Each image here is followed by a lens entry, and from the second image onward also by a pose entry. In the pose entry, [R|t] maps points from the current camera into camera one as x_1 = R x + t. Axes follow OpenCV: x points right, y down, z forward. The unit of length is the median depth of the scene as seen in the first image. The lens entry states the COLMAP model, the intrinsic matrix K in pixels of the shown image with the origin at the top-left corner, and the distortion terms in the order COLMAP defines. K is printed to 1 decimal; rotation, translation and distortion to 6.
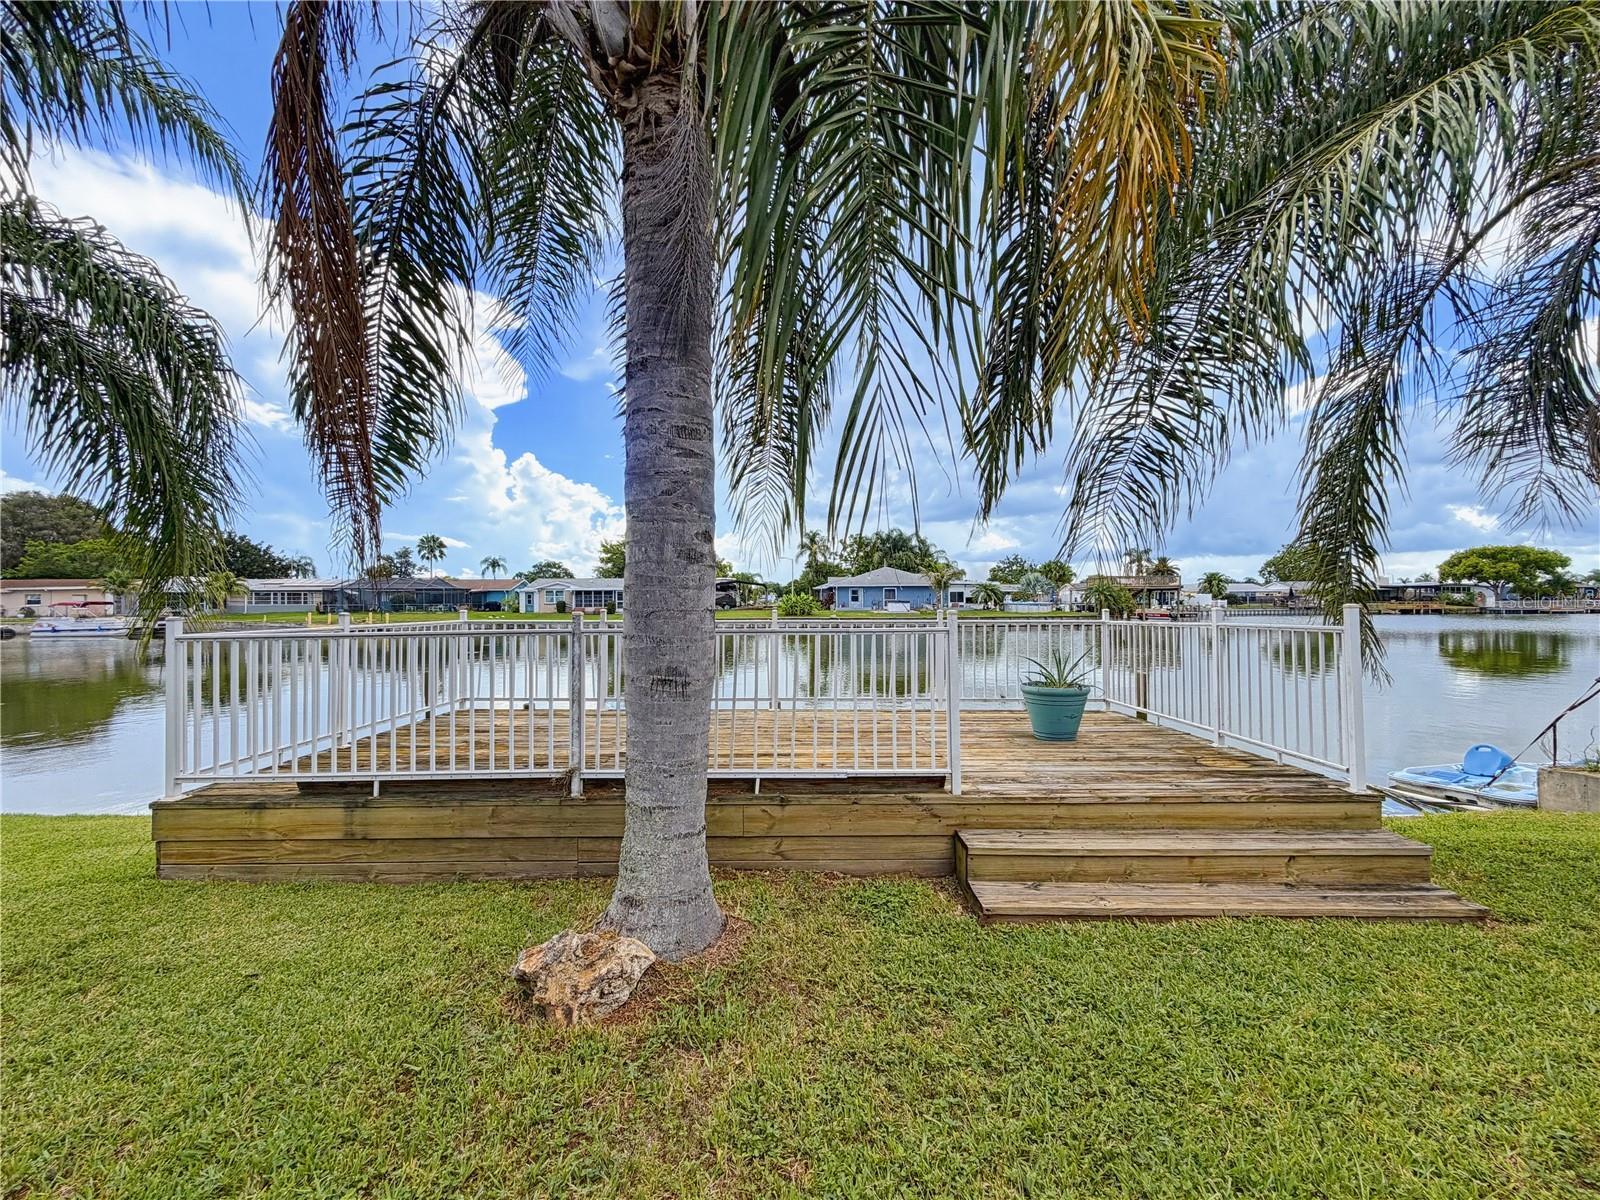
lens RADIAL K [[639.0, 0, 795.9], [0, 639.0, 599.4], [0, 0, 1]] dist [0.000625, -0.000077]
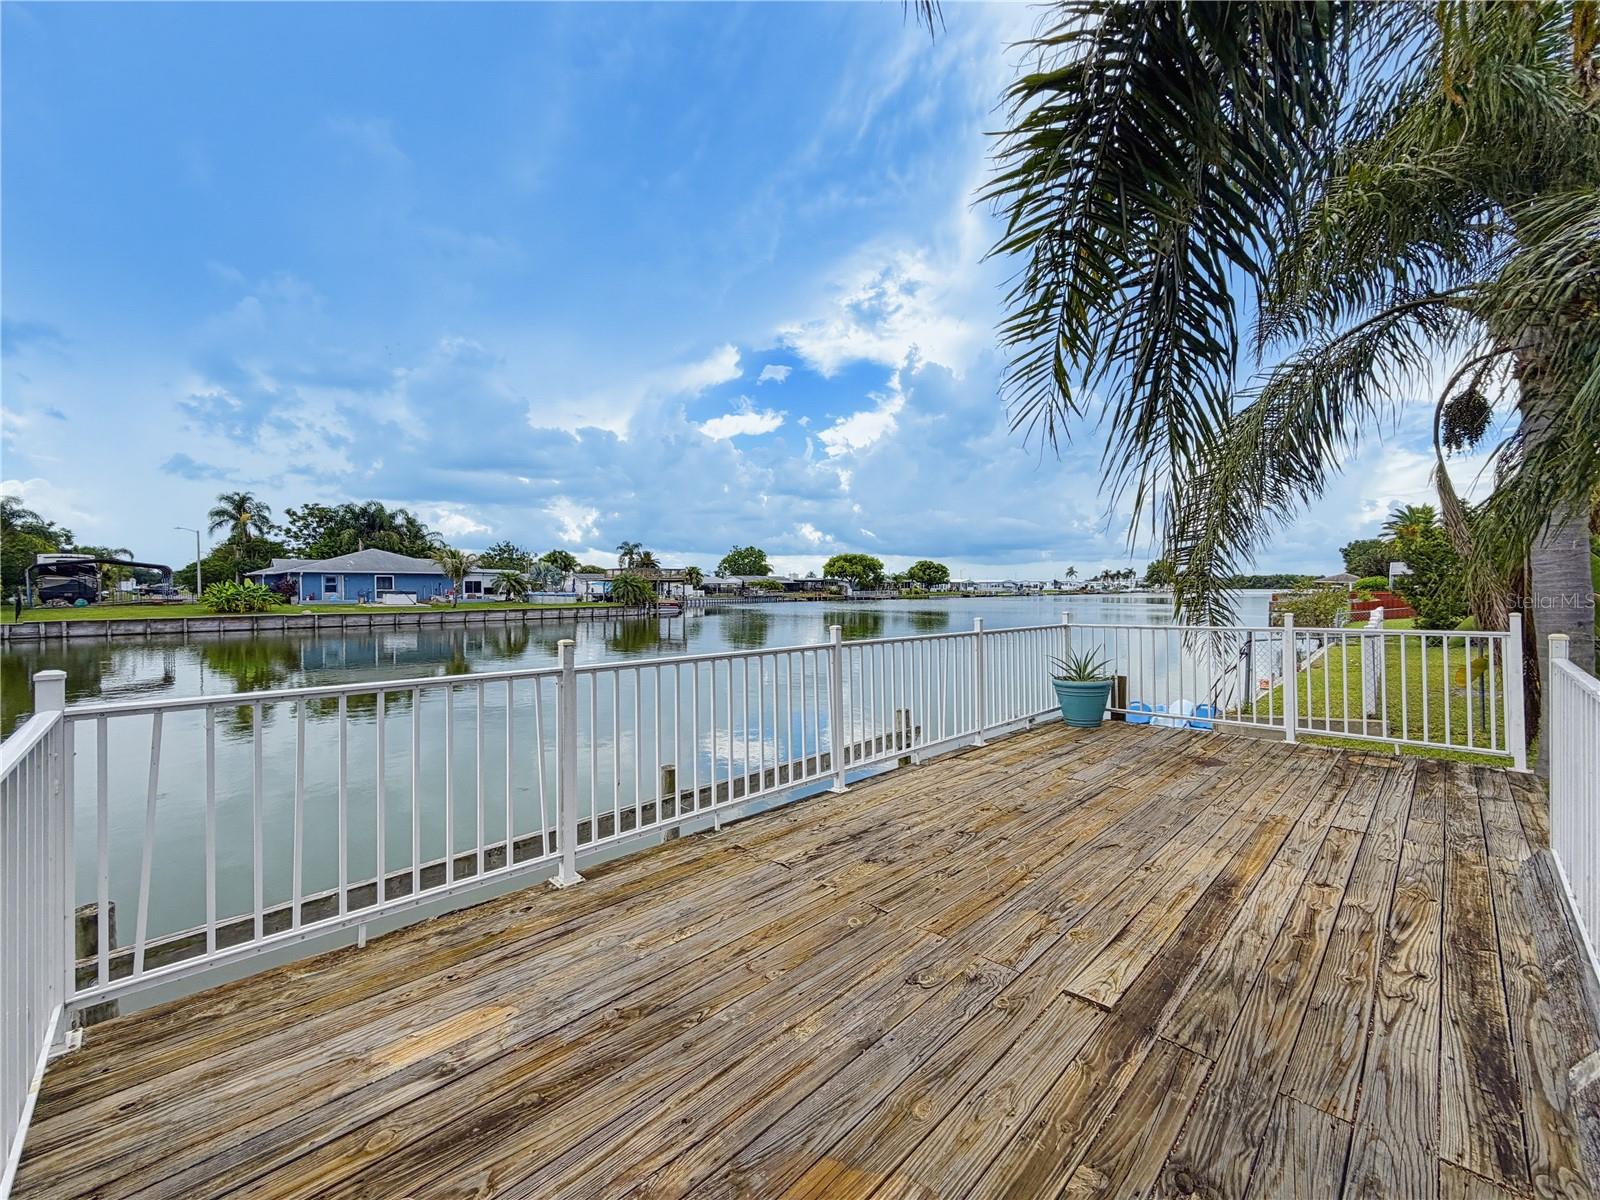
lens RADIAL K [[639.0, 0, 795.9], [0, 639.0, 599.4], [0, 0, 1]] dist [0.000625, -0.000077]
pose [[0.707894, -0.008709, 0.706265, -0.039281], [-0.003284, 0.999873, 0.015622, -0.001435], [-0.706311, -0.013378, 0.707775, 0.047316]]
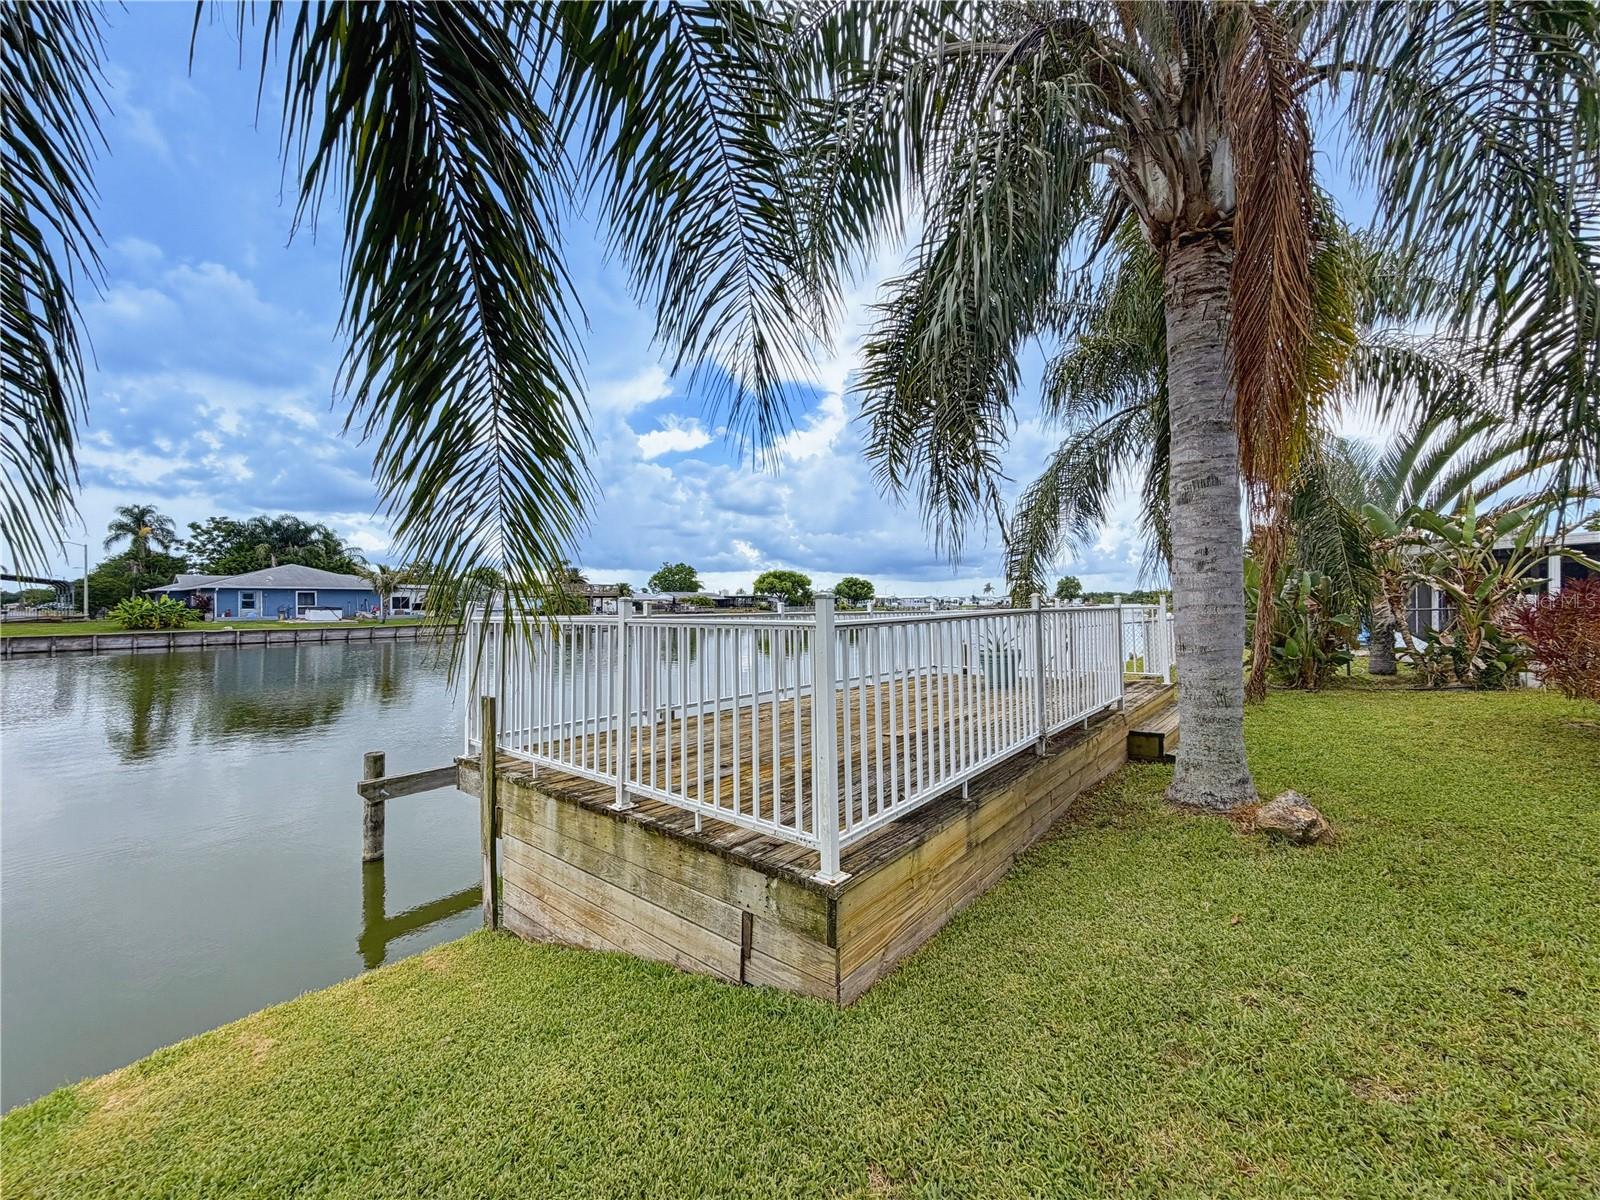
lens RADIAL K [[639.0, 0, 795.9], [0, 639.0, 599.4], [0, 0, 1]] dist [0.000625, -0.000077]
pose [[0.625292, 0.007489, 0.780355, -0.065363], [0.002128, 0.999934, -0.011301, 0.001757], [-0.780388, 0.008727, 0.625235, 0.027055]]
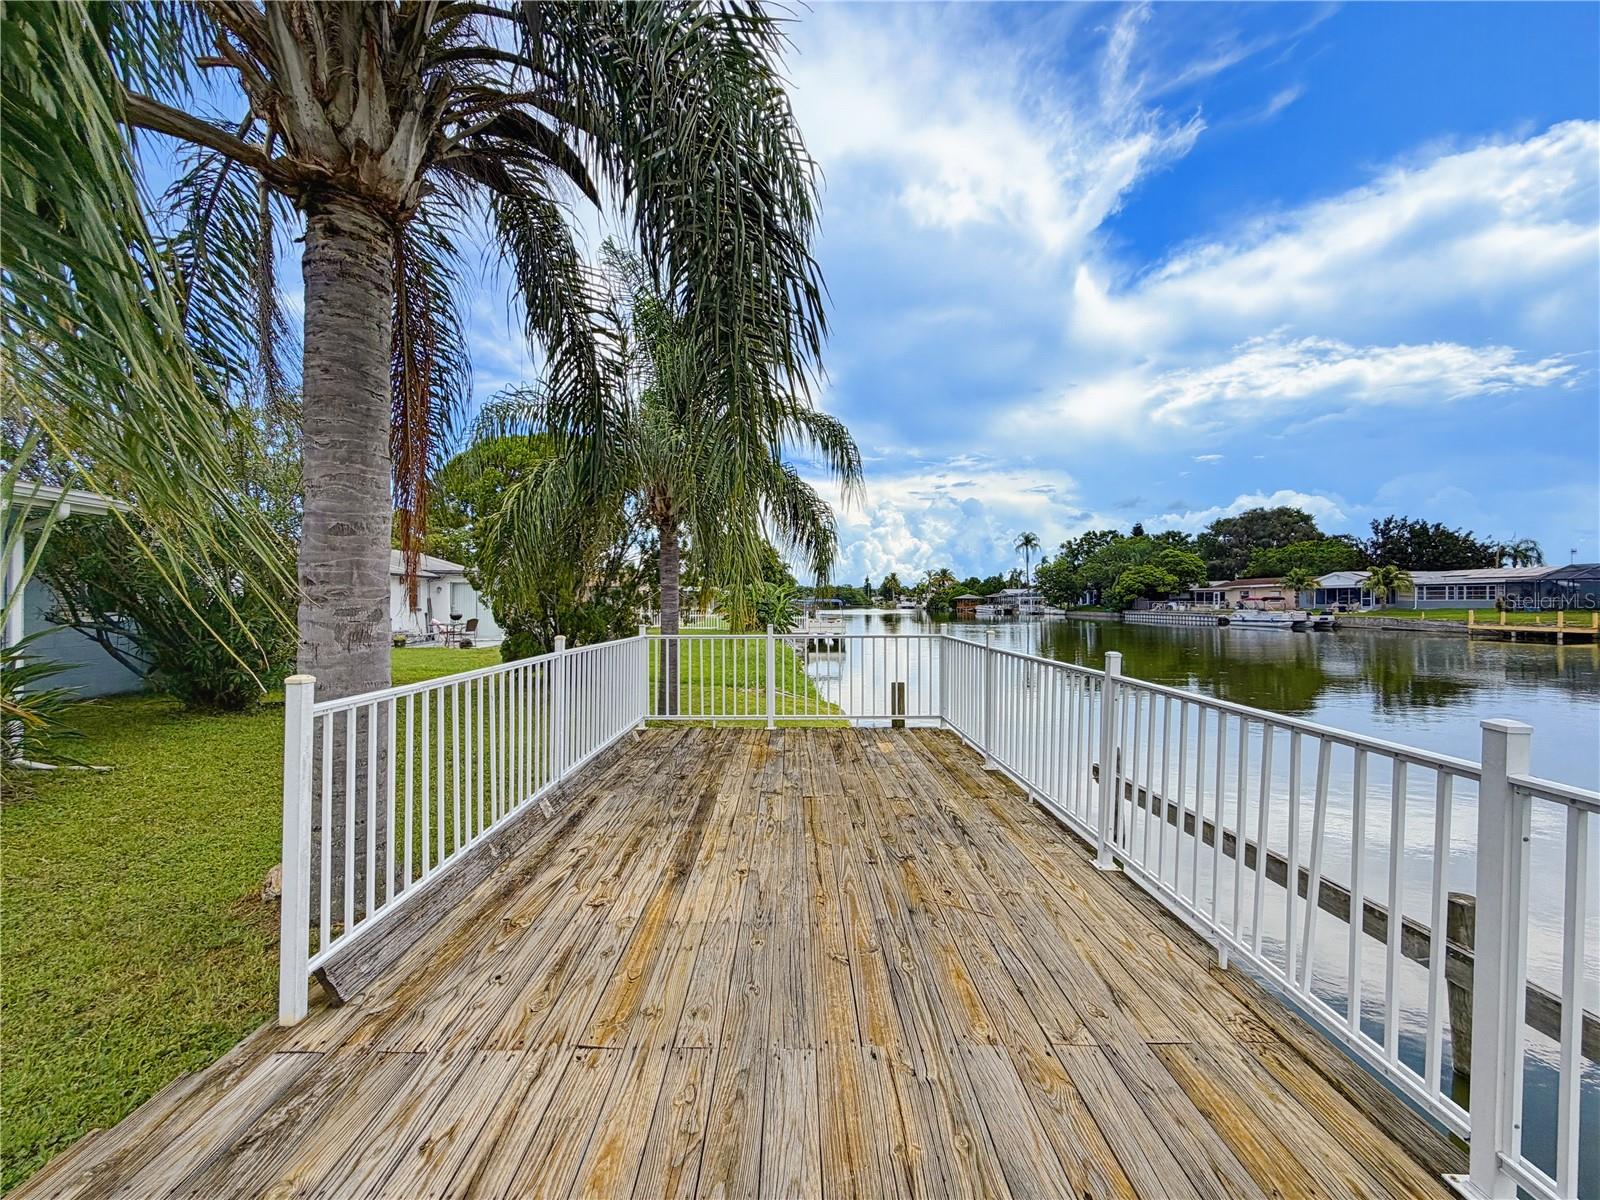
lens RADIAL K [[638.0, 0, 794.4], [0, 638.0, 607.6], [0, 0, 1]] dist [0.000080, 0.000014]
pose [[0.013579, 0.016537, -0.999771, 0.034140], [0.007944, 0.999830, 0.016646, -0.002005], [0.999876, -0.008168, 0.013445, 0.060707]]
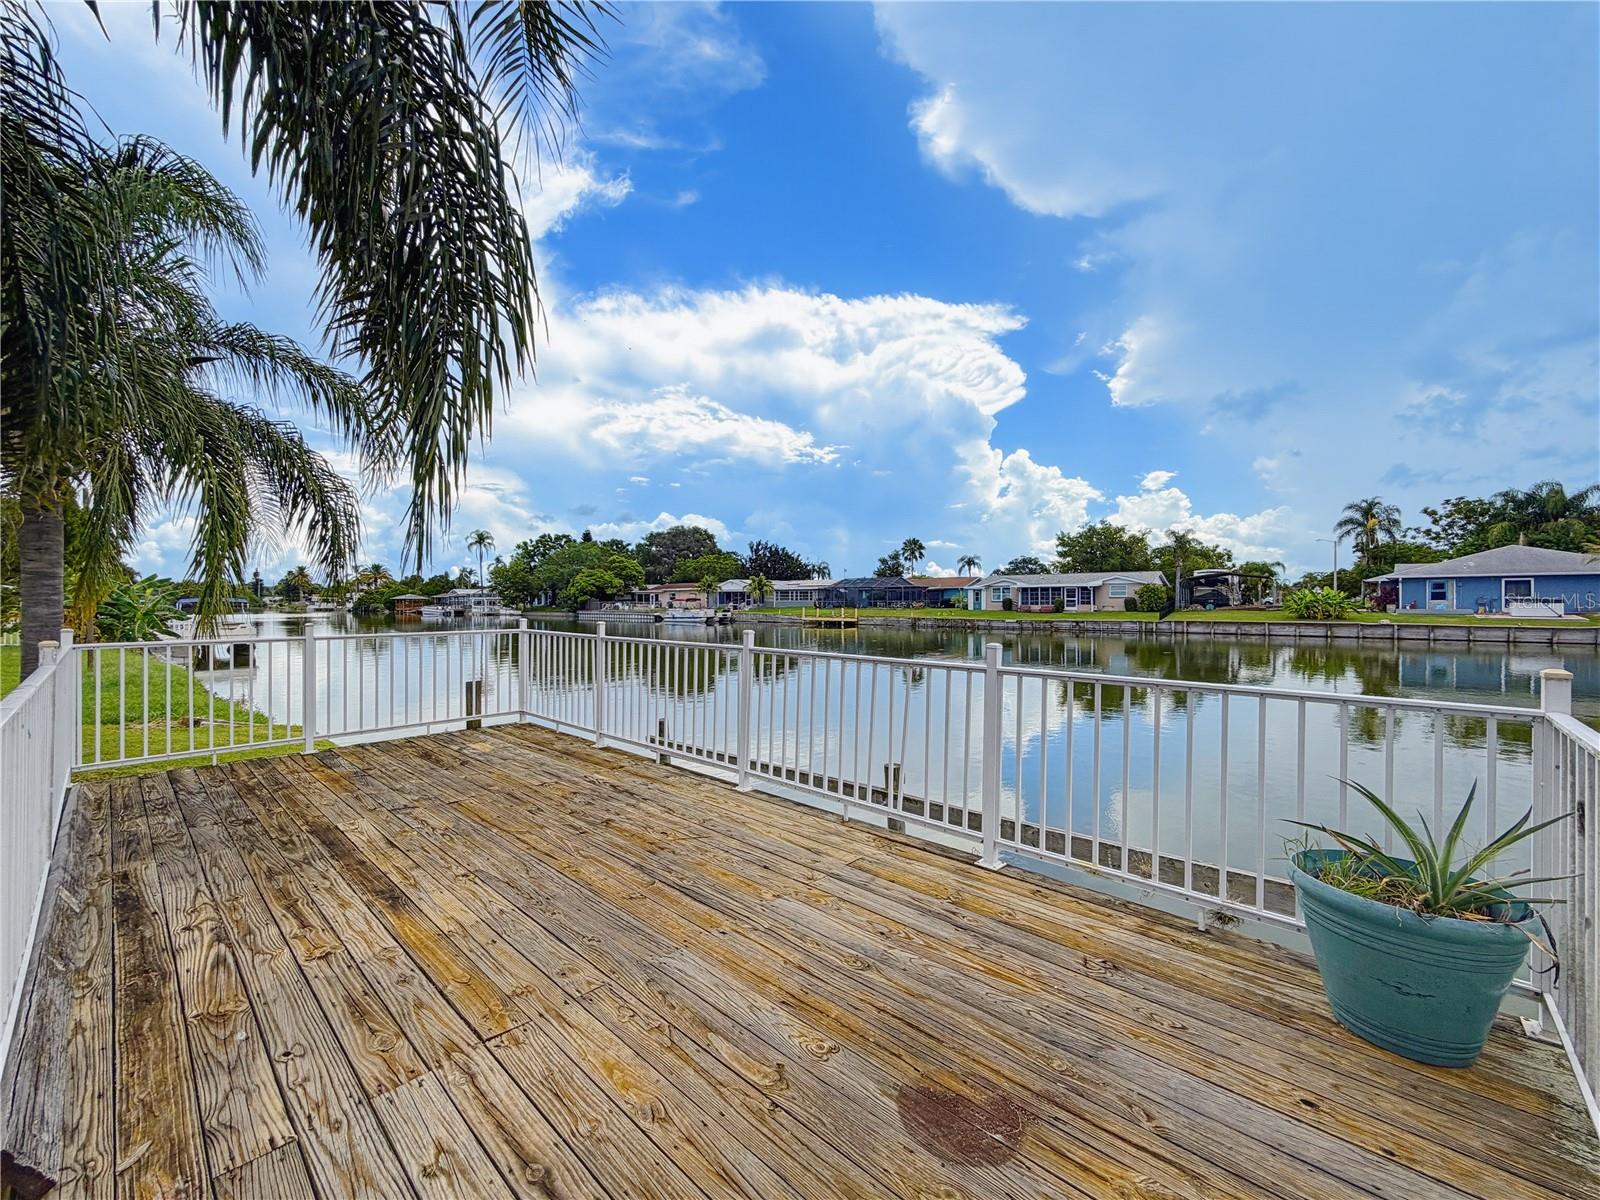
lens RADIAL K [[639.0, 0, 795.9], [0, 639.0, 599.4], [0, 0, 1]] dist [0.000625, -0.000077]
pose [[0.738808, 0.003367, -0.673908, 0.034240], [0.000911, 0.999982, 0.005995, -0.001392], [0.673916, -0.005043, 0.738791, 0.044868]]
